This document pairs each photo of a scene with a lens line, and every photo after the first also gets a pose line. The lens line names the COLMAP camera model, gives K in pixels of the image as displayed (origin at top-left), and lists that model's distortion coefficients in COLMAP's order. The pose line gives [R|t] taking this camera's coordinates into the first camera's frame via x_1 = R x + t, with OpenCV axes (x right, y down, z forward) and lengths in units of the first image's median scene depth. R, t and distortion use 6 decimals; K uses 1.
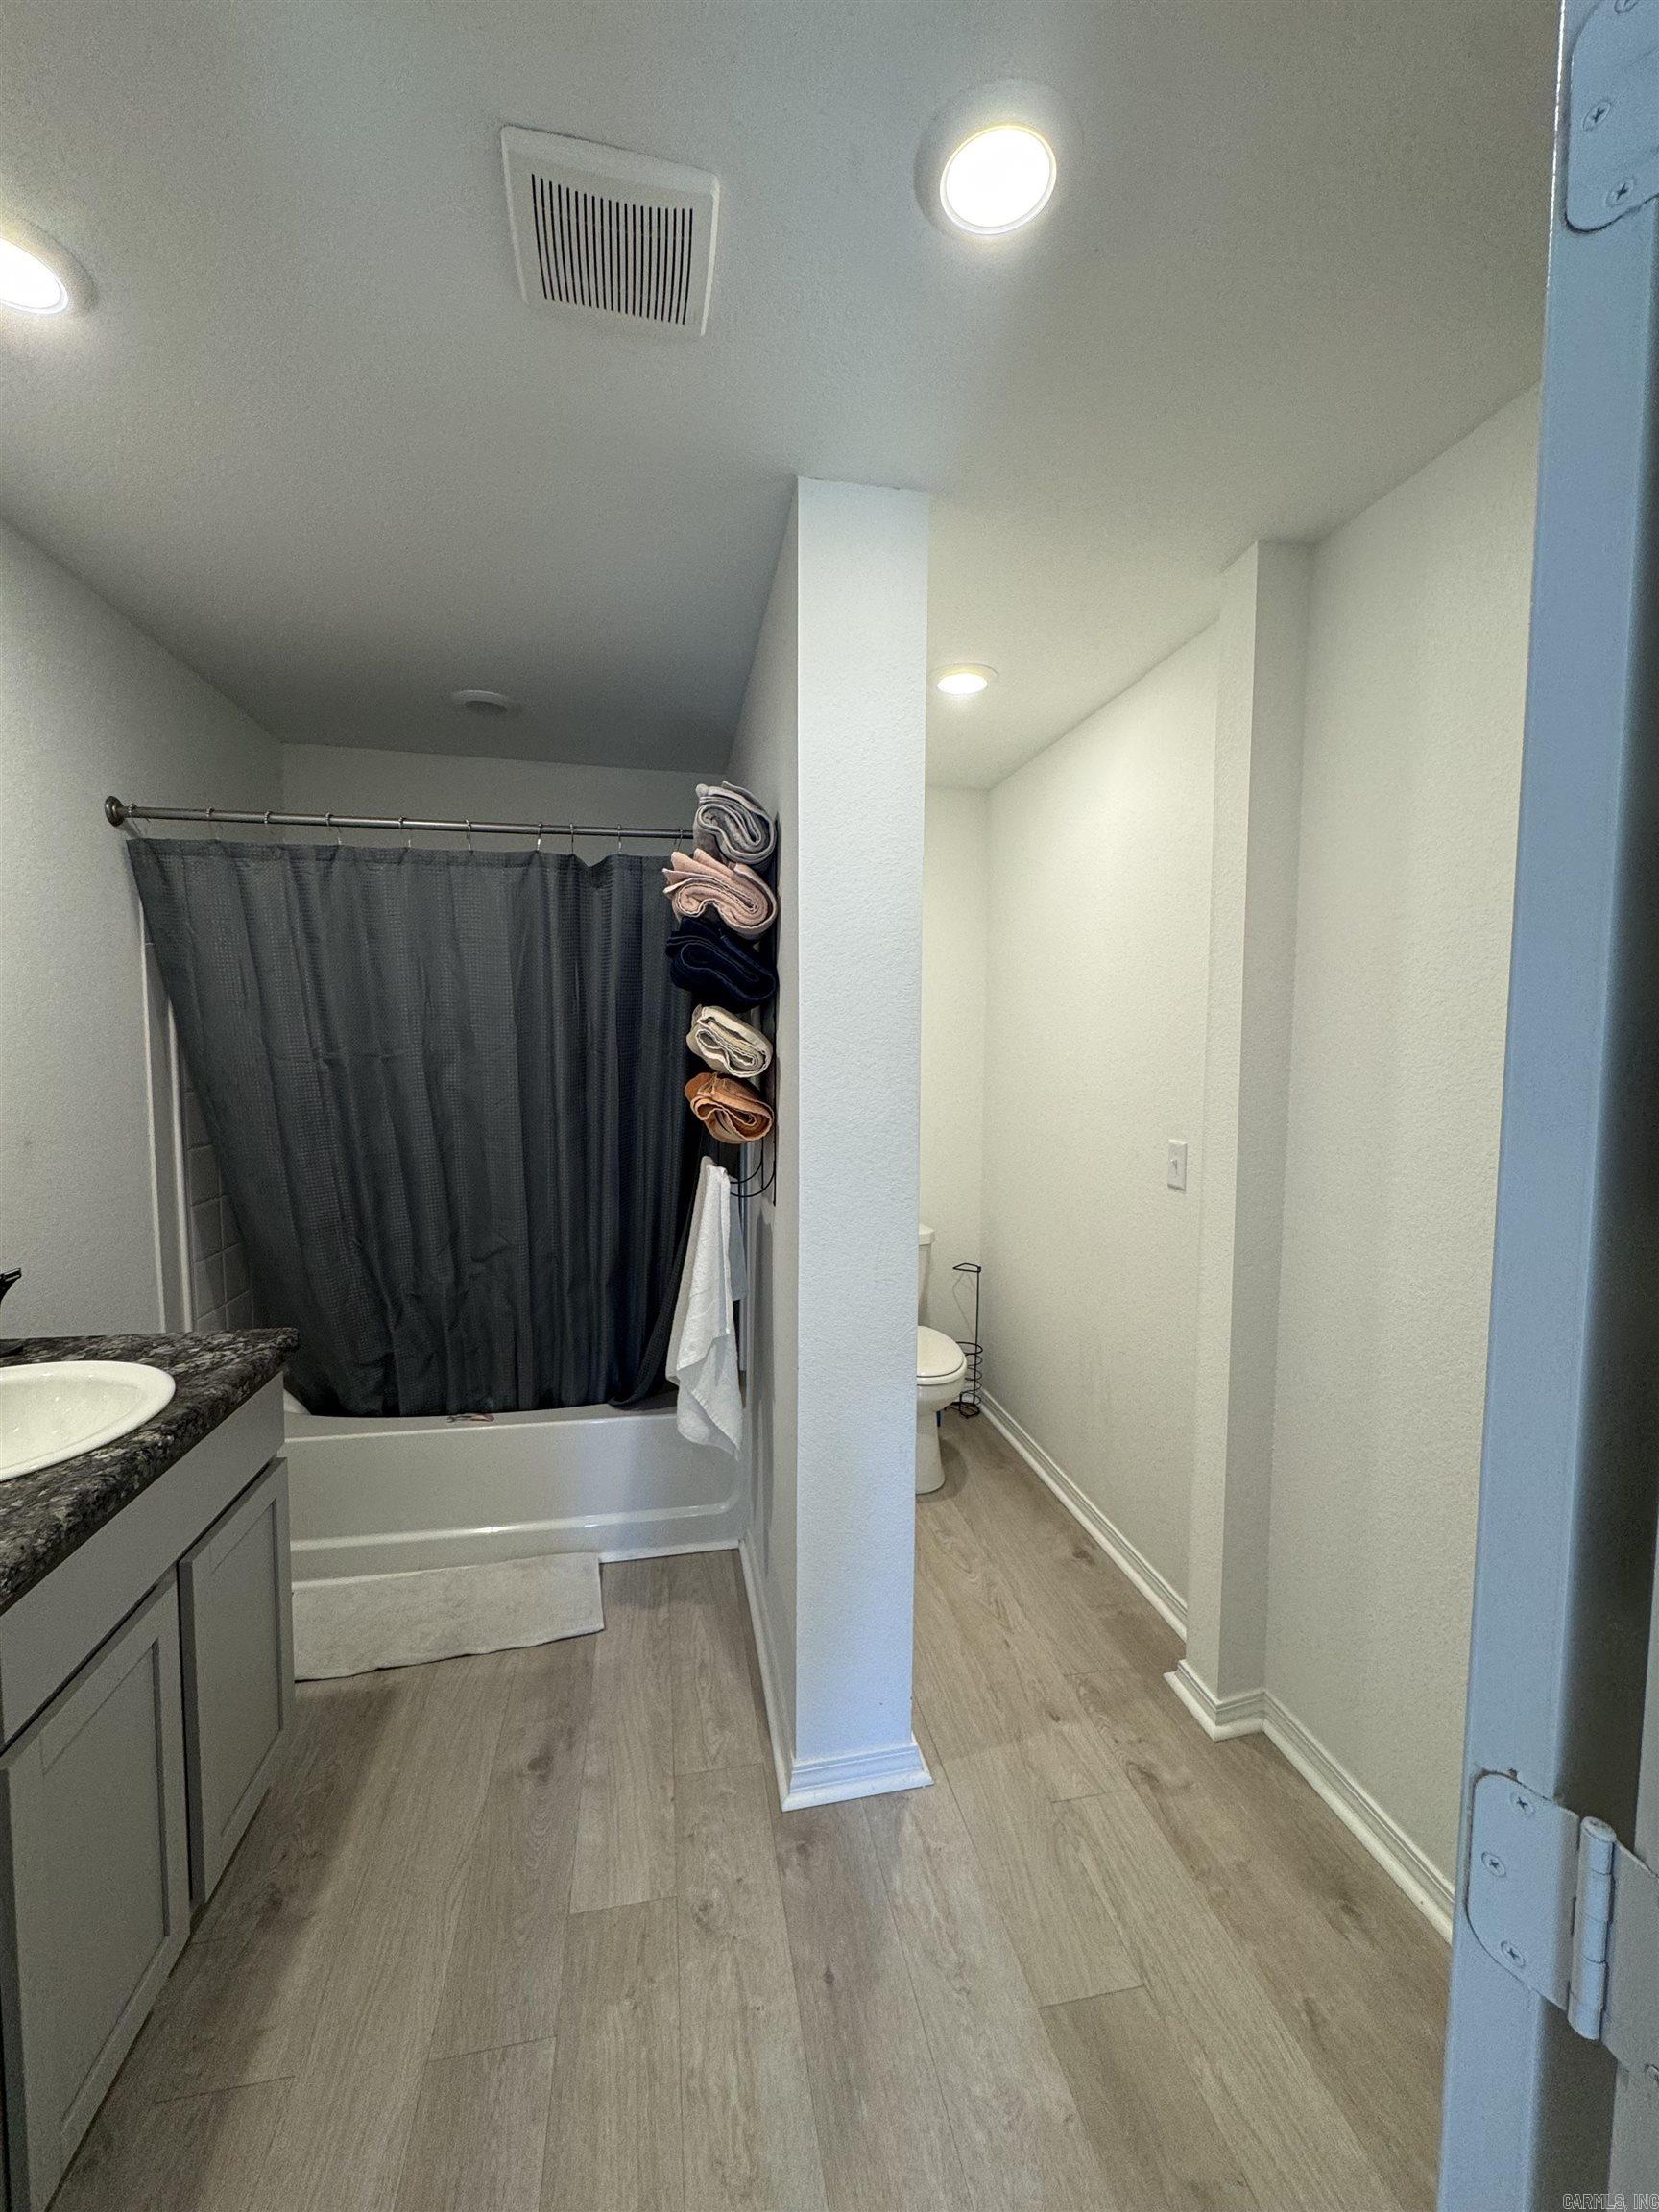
lens RADIAL K [[885.5, 0, 834.9], [0, 885.5, 1106.1], [0, 0, 1]] dist [-0.003202, 0.000779]
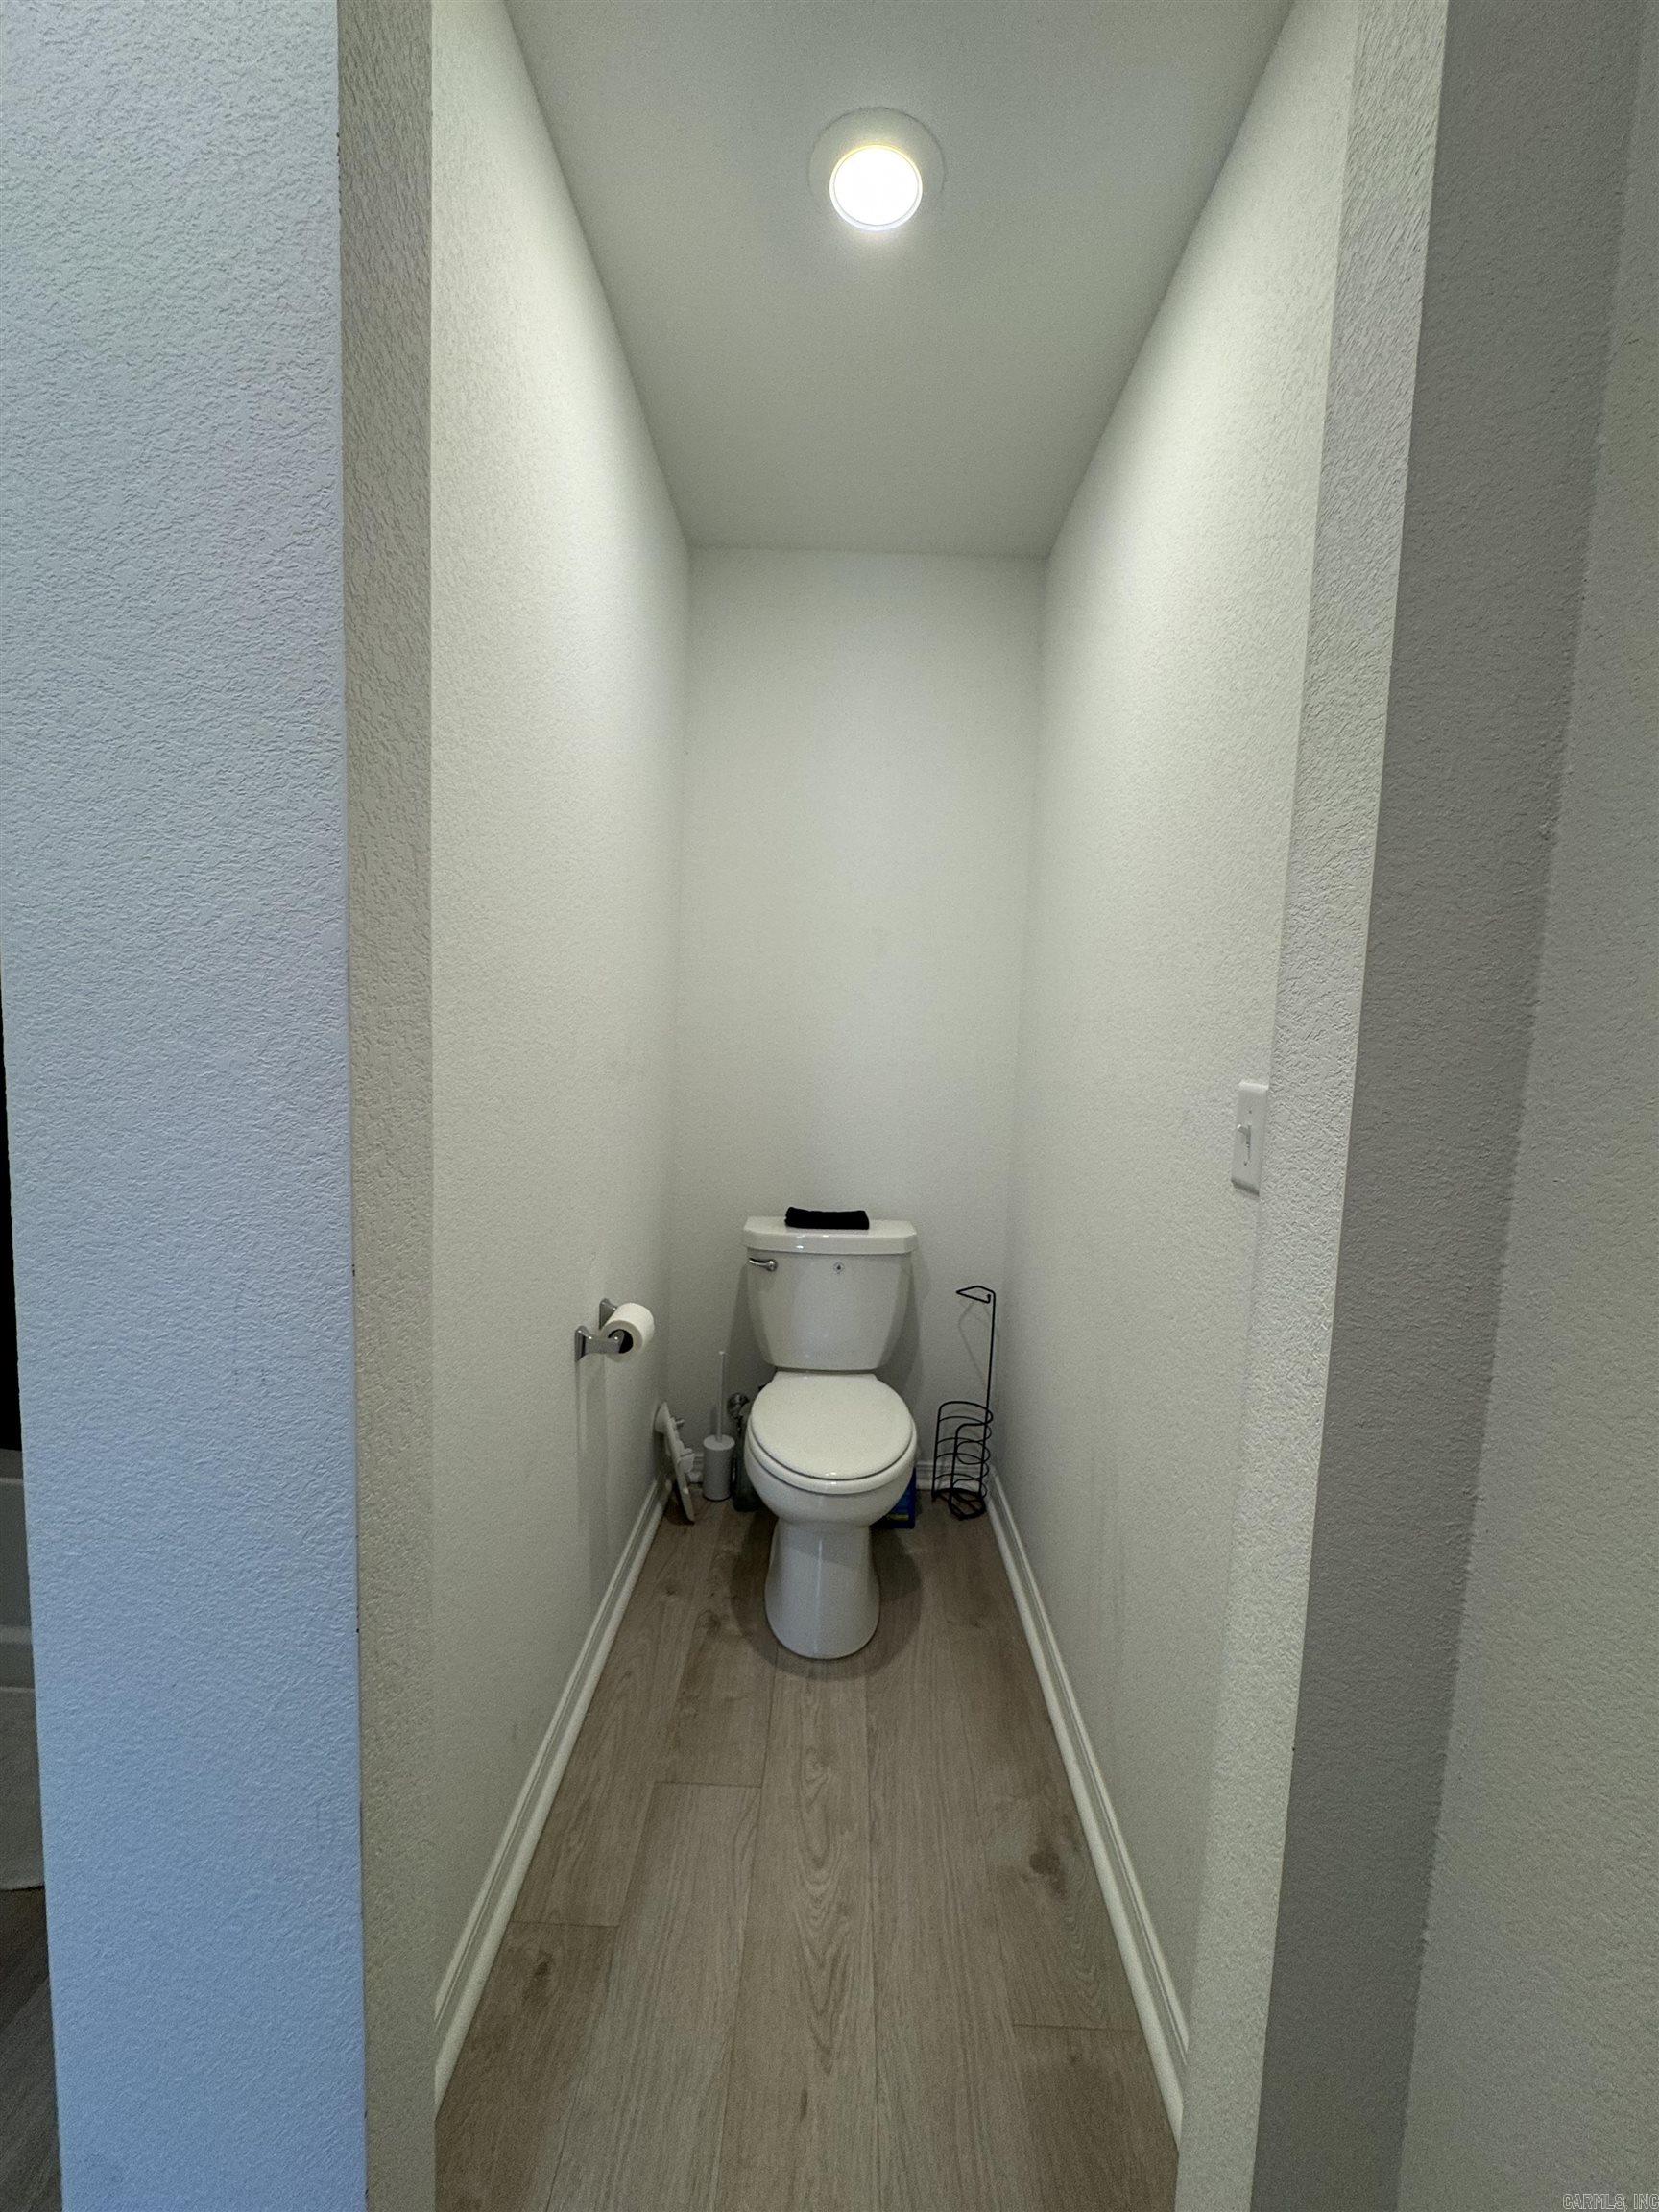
lens RADIAL K [[885.5, 0, 834.9], [0, 885.5, 1106.1], [0, 0, 1]] dist [-0.003202, 0.000779]
pose [[0.977493, 0.048430, -0.205334, 0.232598], [-0.044242, 0.998709, 0.024940, 0.041728], [0.206277, -0.015294, 0.978374, 0.441933]]
